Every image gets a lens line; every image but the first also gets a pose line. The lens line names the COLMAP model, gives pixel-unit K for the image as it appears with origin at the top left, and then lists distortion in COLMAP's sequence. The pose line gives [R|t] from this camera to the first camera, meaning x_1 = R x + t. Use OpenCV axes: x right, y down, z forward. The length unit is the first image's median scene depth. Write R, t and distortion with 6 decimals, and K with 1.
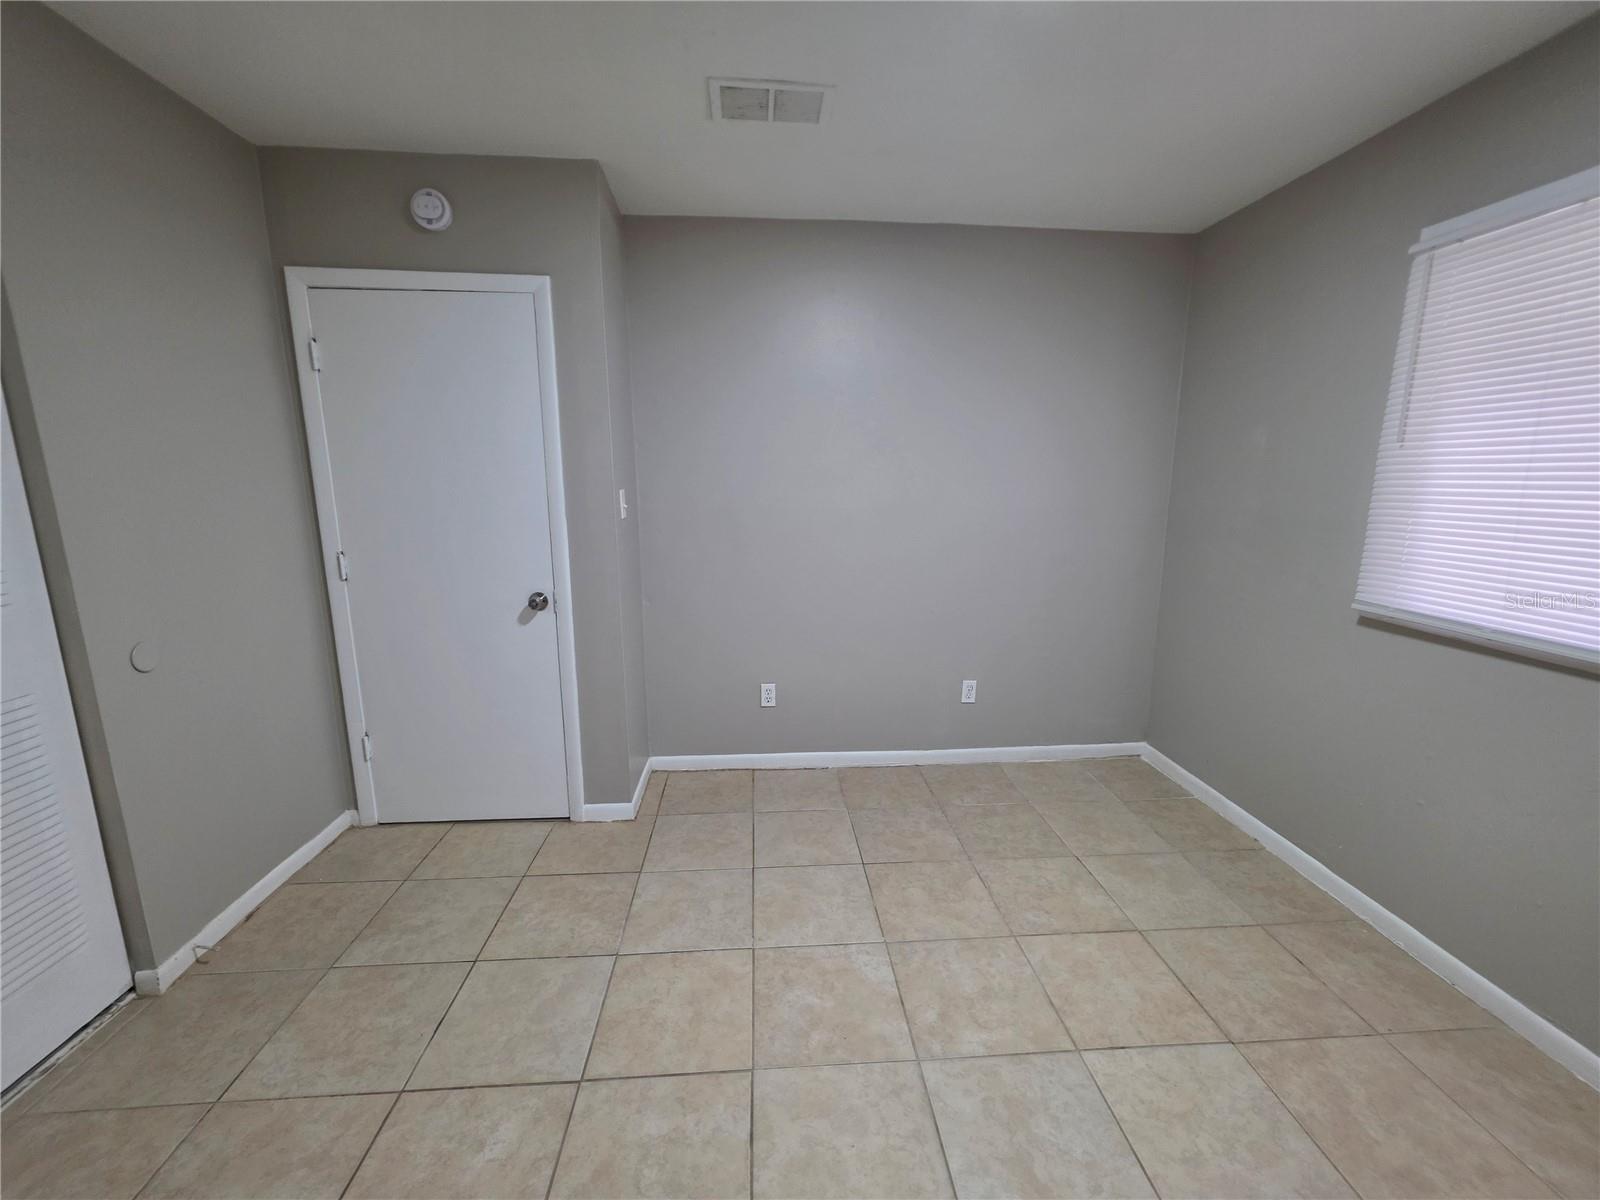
lens RADIAL K [[643.3, 0, 801.7], [0, 643.3, 608.4], [0, 0, 1]] dist [-0.000230, -0.000771]
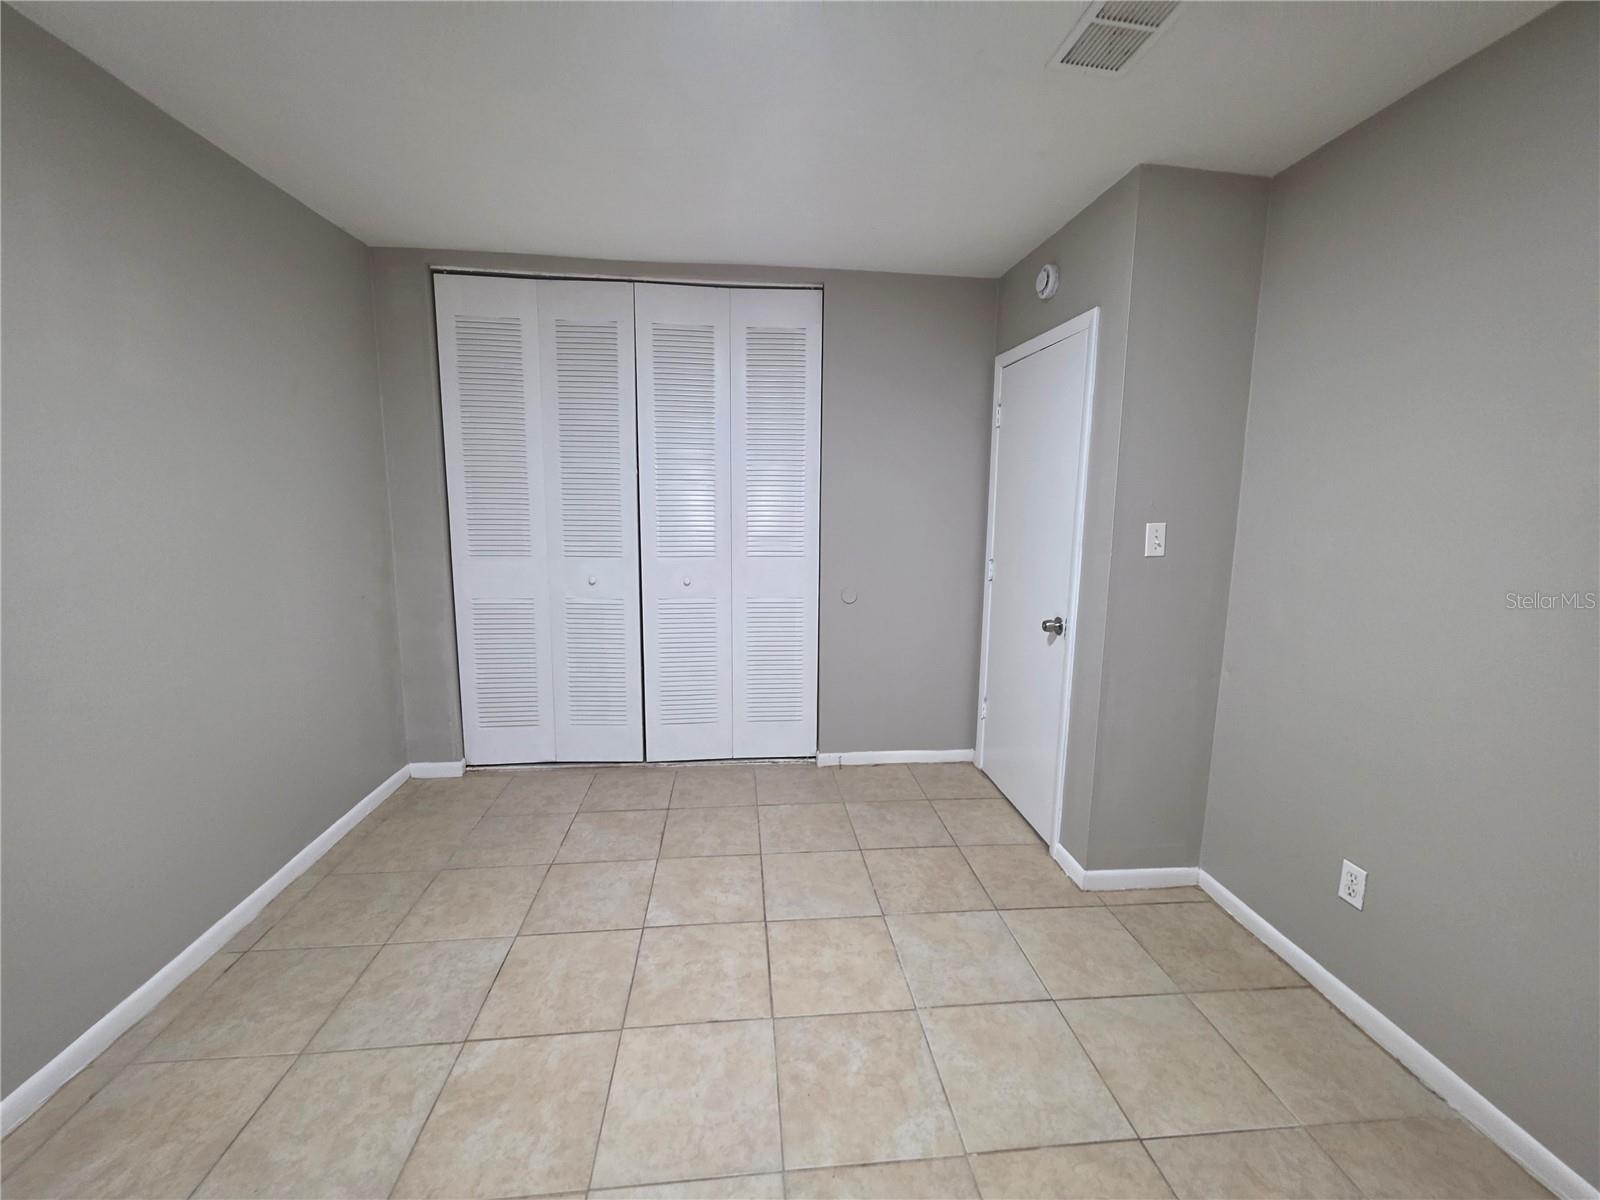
lens RADIAL K [[643.3, 0, 797.3], [0, 643.3, 609.9], [0, 0, 1]] dist [-0.000230, -0.000771]
pose [[0.014363, 0.170900, -0.985184, 0.771310], [-0.220630, 0.961542, 0.163582, -0.145375], [0.975252, 0.215011, 0.051517, 0.691530]]
